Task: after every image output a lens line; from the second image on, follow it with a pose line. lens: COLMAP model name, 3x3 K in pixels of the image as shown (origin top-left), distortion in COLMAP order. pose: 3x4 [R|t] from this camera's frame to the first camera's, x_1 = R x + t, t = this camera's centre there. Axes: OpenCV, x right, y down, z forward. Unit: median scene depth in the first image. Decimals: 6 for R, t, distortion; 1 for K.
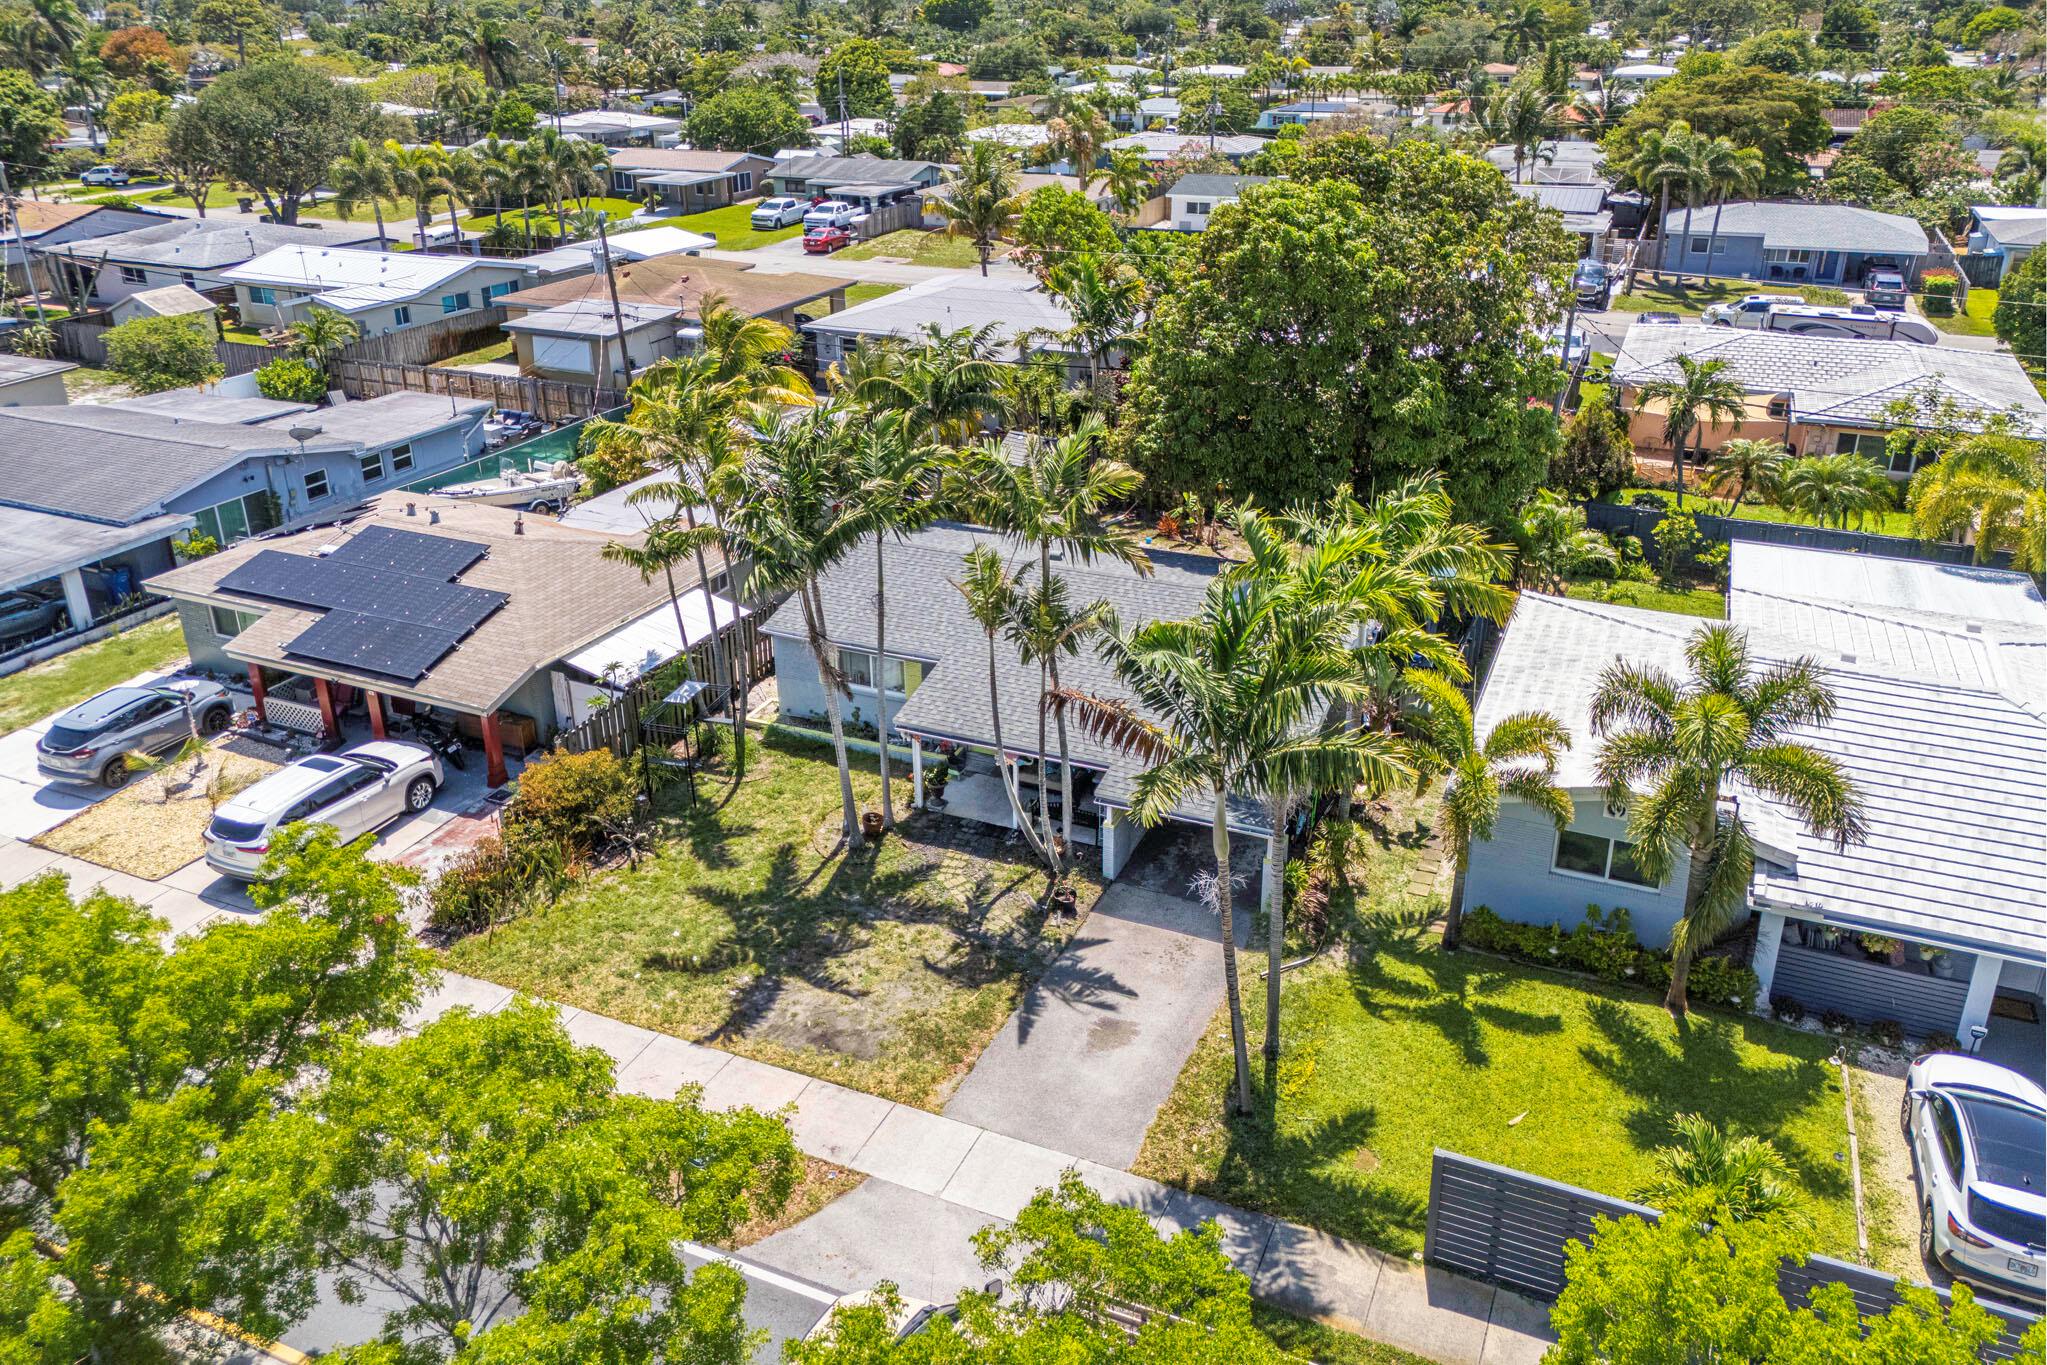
lens RADIAL K [[1497.9, 0, 1091.9], [0, 1497.9, 681.8], [0, 0, 1]] dist [0.056140, -0.043005]
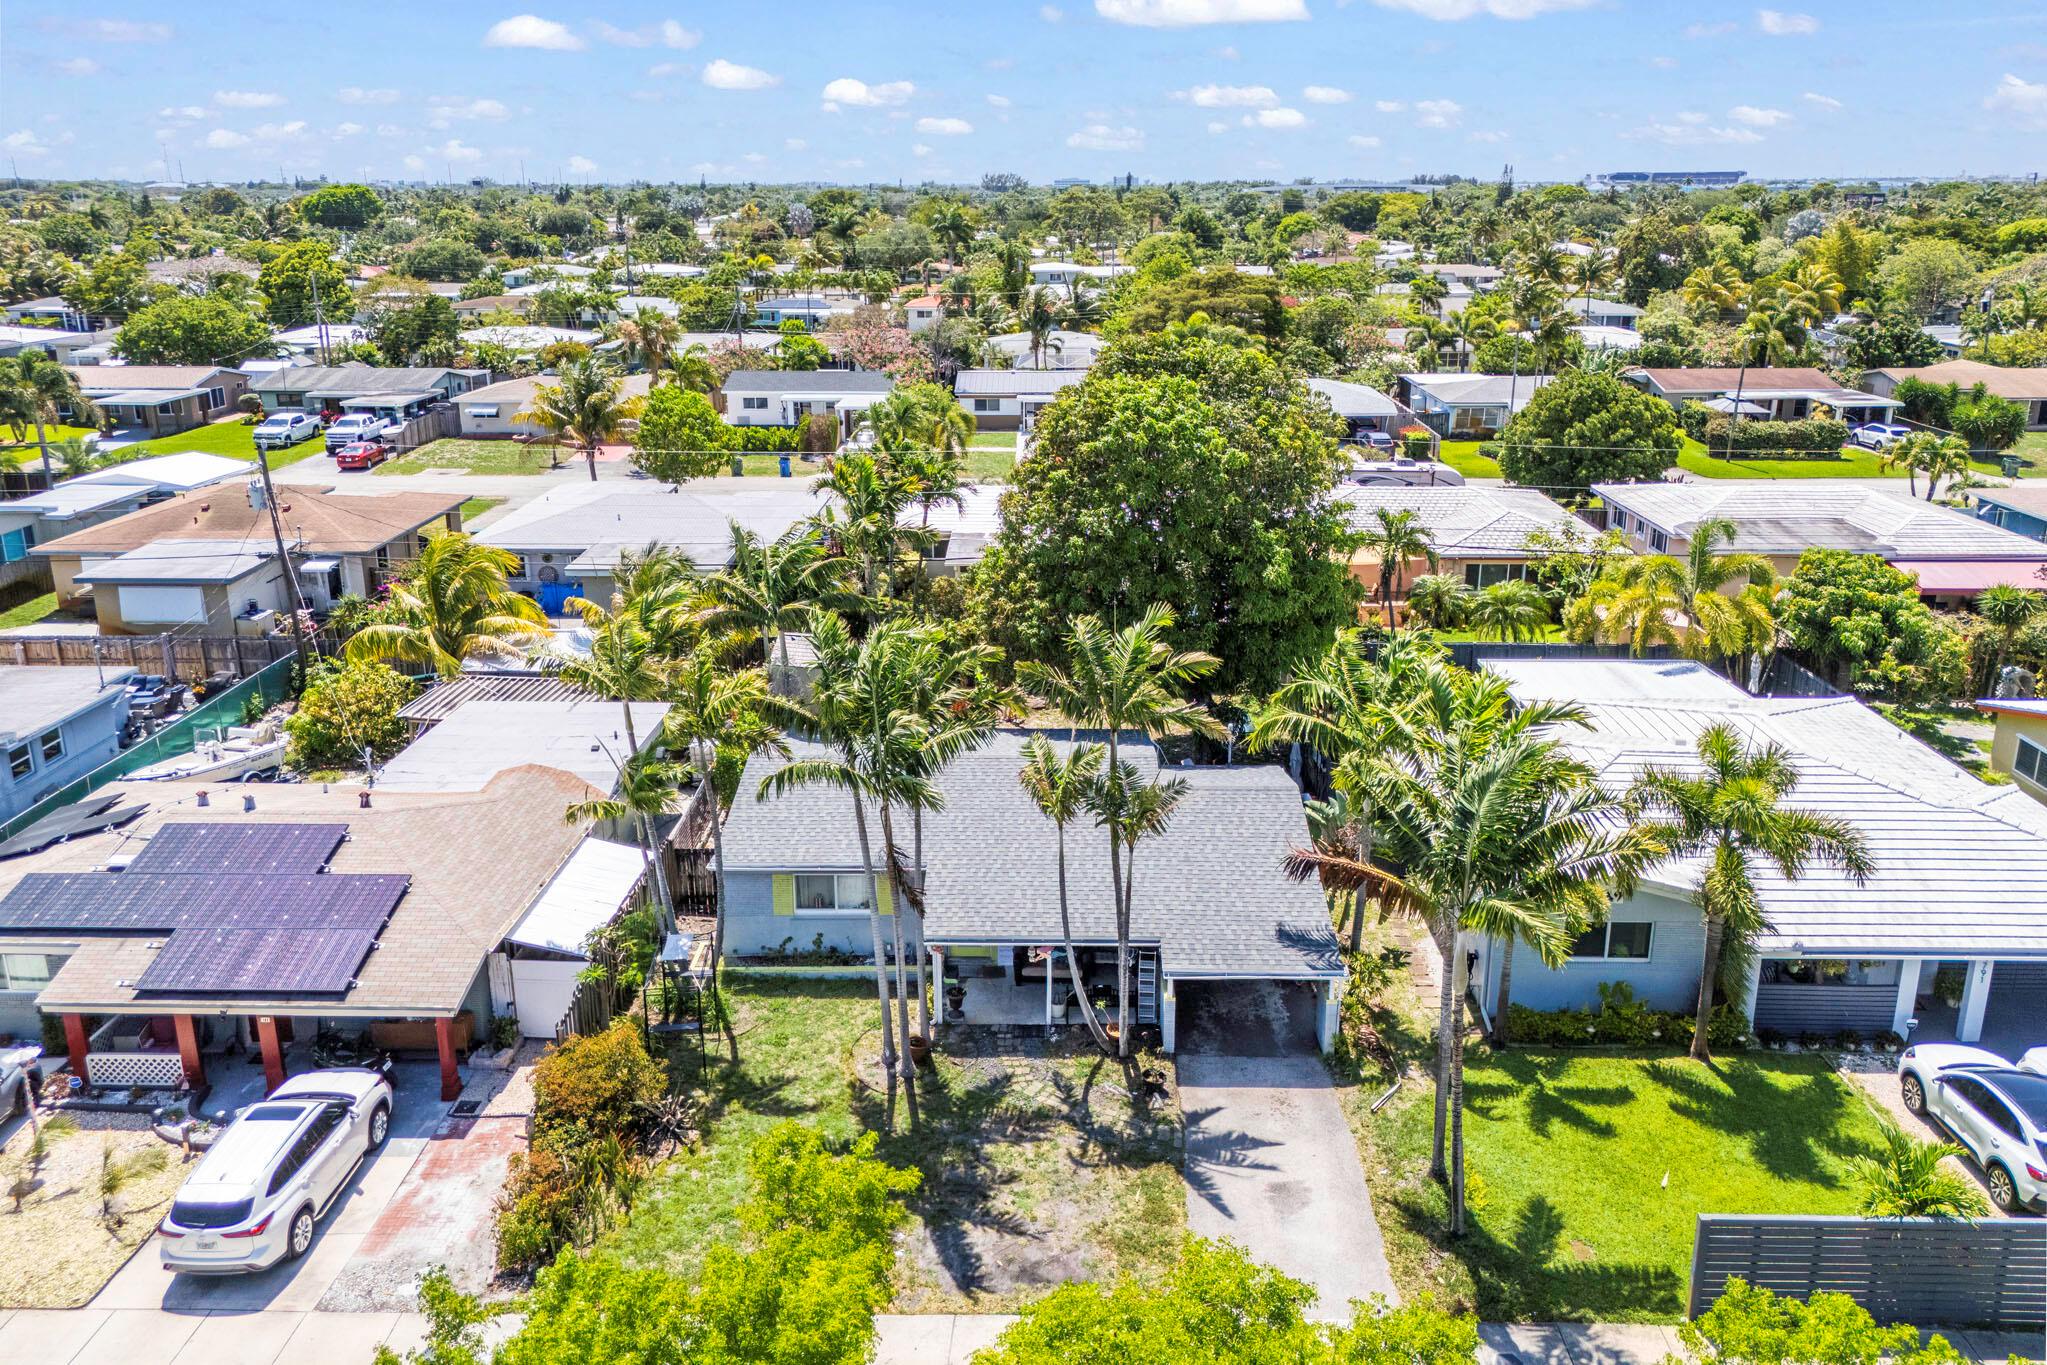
lens RADIAL K [[1497.9, 0, 1091.9], [0, 1497.9, 681.8], [0, 0, 1]] dist [0.056140, -0.043005]
pose [[0.922794, -0.116956, 0.367113, -0.325467], [0.158041, 0.983869, -0.083814, -0.032093], [-0.351389, 0.135362, 0.926392, 0.039232]]
